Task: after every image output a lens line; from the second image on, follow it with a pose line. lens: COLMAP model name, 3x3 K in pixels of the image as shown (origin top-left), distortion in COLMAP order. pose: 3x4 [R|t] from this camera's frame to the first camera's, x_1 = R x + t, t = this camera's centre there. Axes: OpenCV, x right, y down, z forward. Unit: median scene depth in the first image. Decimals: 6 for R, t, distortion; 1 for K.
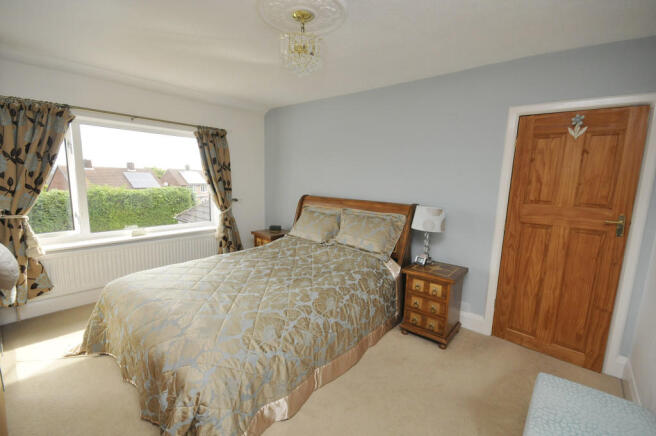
lens RADIAL K [[287.6, 0, 325.0], [0, 287.6, 219.7], [0, 0, 1]] dist [-0.003360, -0.000461]
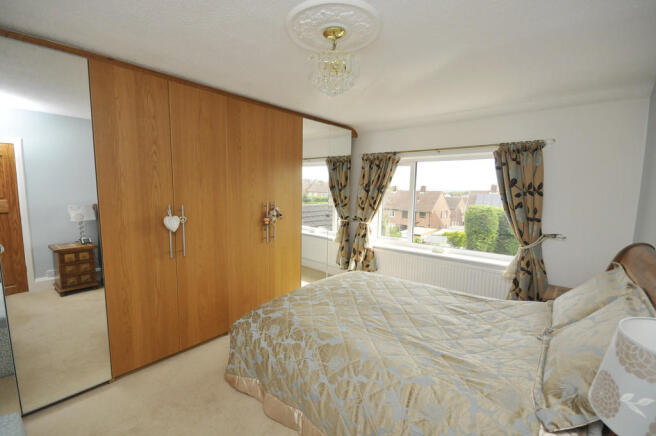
lens RADIAL K [[287.6, 0, 325.7], [0, 287.6, 217.0], [0, 0, 1]] dist [-0.003360, -0.000461]
pose [[0.002956, 0.069146, -0.997602, 0.431014], [-0.159123, 0.984928, 0.067796, -0.082959], [0.987254, 0.158541, 0.013914, 0.496202]]
